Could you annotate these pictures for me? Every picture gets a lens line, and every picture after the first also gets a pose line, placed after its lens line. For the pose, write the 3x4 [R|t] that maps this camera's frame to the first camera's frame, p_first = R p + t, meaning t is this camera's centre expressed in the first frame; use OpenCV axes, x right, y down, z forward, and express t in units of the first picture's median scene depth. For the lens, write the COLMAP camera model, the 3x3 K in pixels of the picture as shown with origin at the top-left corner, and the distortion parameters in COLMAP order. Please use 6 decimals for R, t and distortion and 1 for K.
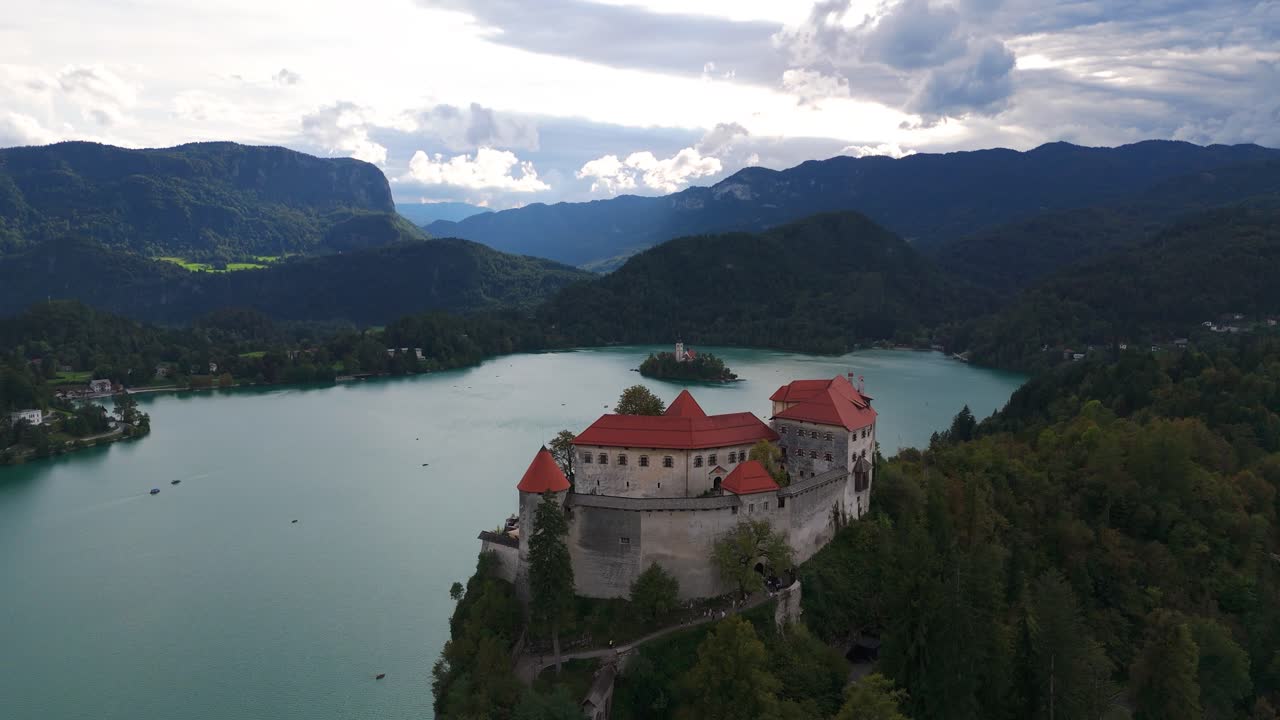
lens RADIAL K [[949.2, 0, 640.0], [0, 949.2, 360.0], [0, 0, 1]] dist [0.128779, -0.142626]
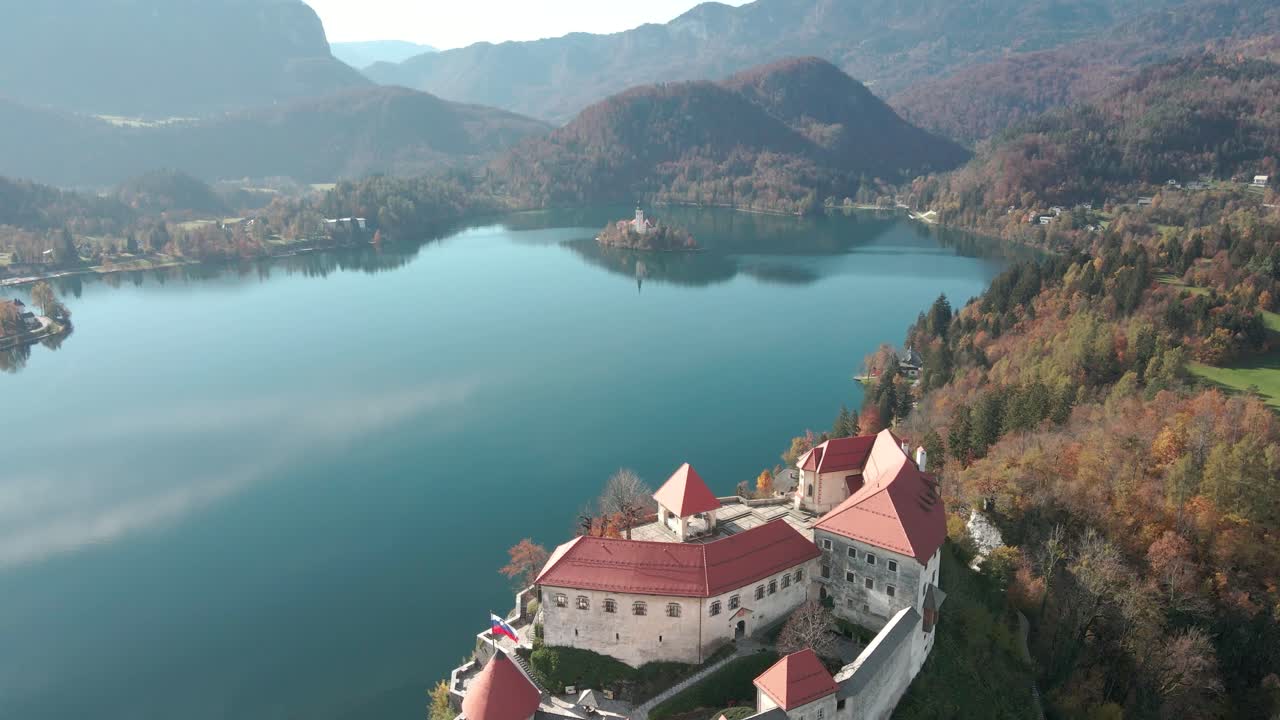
lens RADIAL K [[953.4, 0, 645.0], [0, 953.4, 367.7], [0, 0, 1]] dist [0.015484, 0.008690]
pose [[0.998532, -0.021944, 0.049525, -0.022855], [0.013268, 0.985503, 0.169137, -0.189363], [-0.052518, -0.168231, 0.984347, 0.308343]]
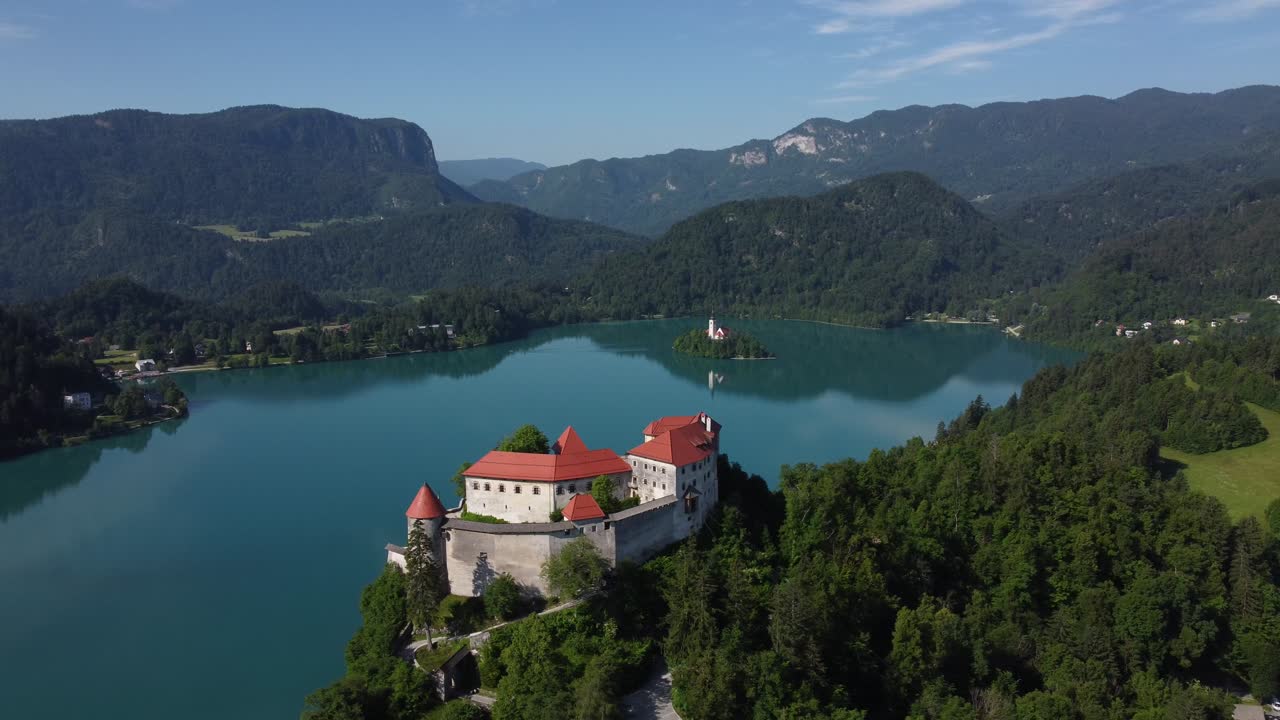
lens RADIAL K [[1024.2, 0, 640.0], [0, 1024.2, 360.0], [0, 0, 1]] dist [0.003558, 0.003059]
pose [[0.998067, -0.001353, -0.062135, 0.244696], [0.003561, 0.999365, 0.035449, -0.111241], [0.062047, -0.035602, 0.997438, -0.340313]]
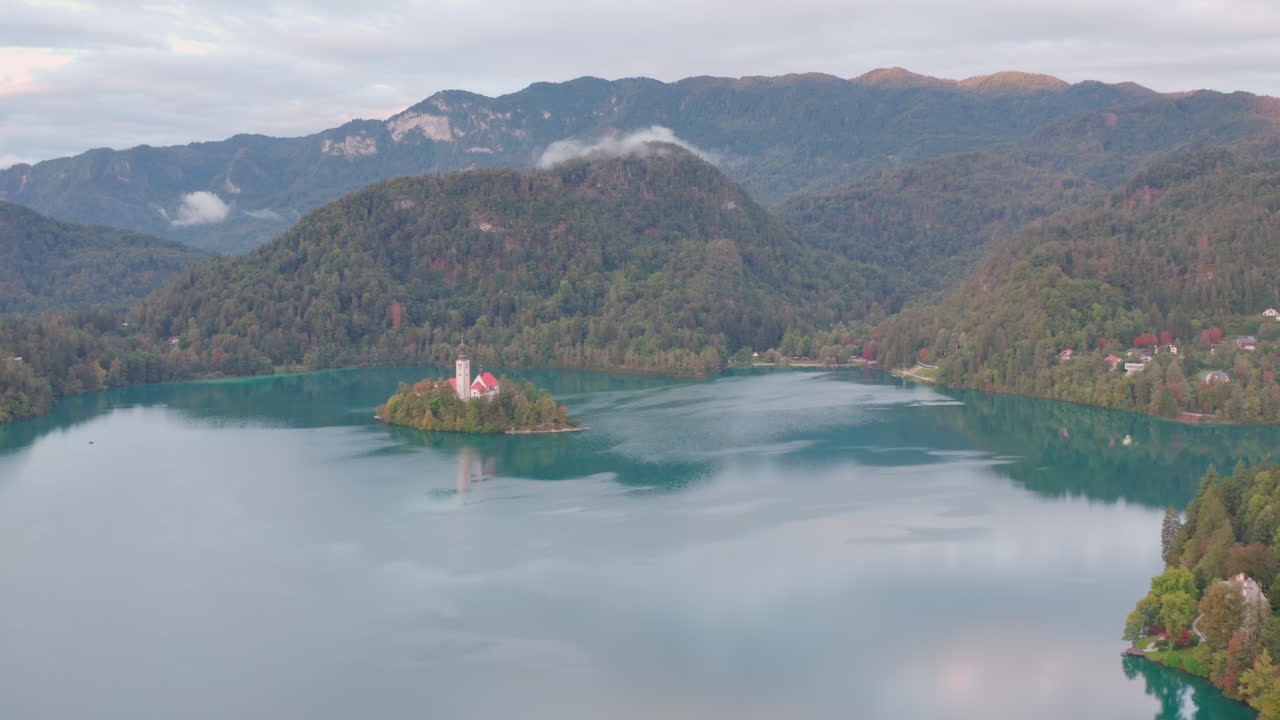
lens RADIAL K [[1449.8, 0, 640.0], [0, 1449.8, 360.0], [0, 0, 1]] dist [-0.172473, -0.001908]
pose [[0.965374, -0.025093, 0.259661, -0.497792], [0.031113, 0.999333, -0.019099, -0.010250], [-0.259008, 0.026516, 0.965511, 1.734009]]
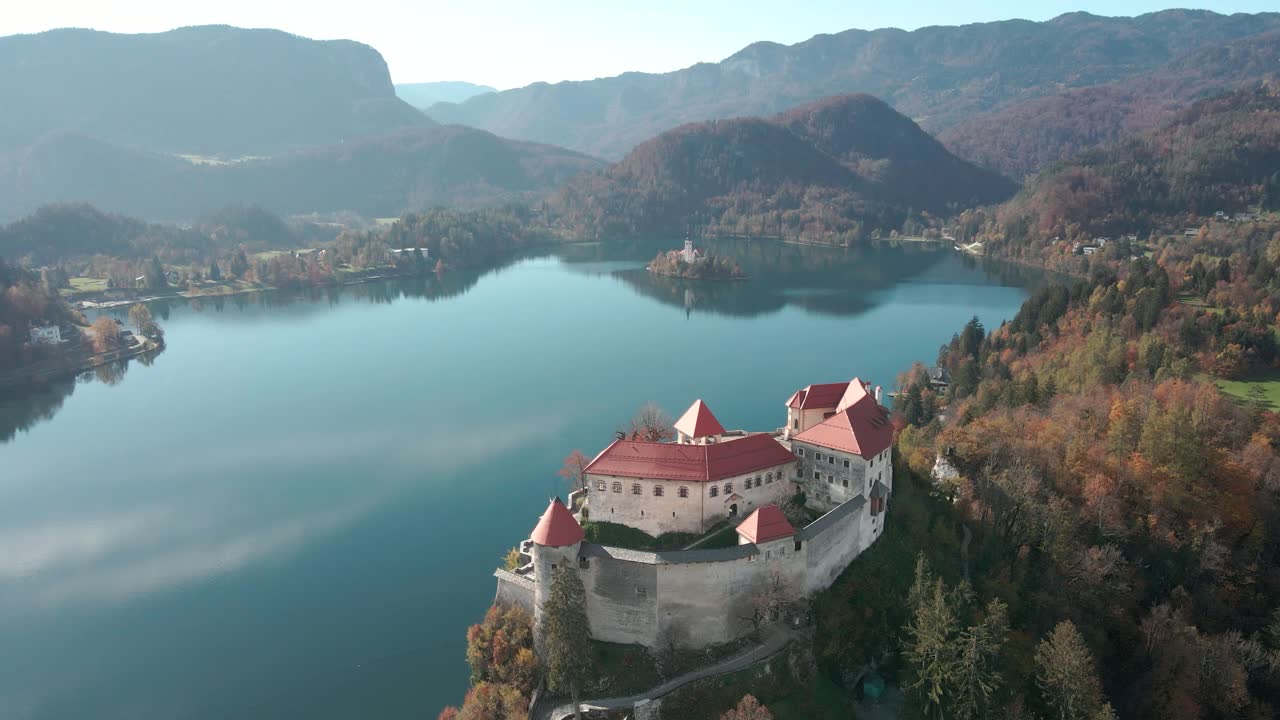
lens RADIAL K [[953.4, 0, 645.0], [0, 953.4, 367.7], [0, 0, 1]] dist [0.015484, 0.008690]
pose [[0.999913, -0.012540, -0.004099, -0.004045], [0.012971, 0.991176, 0.131919, -0.146012], [0.002408, -0.131960, 0.991252, 0.035669]]
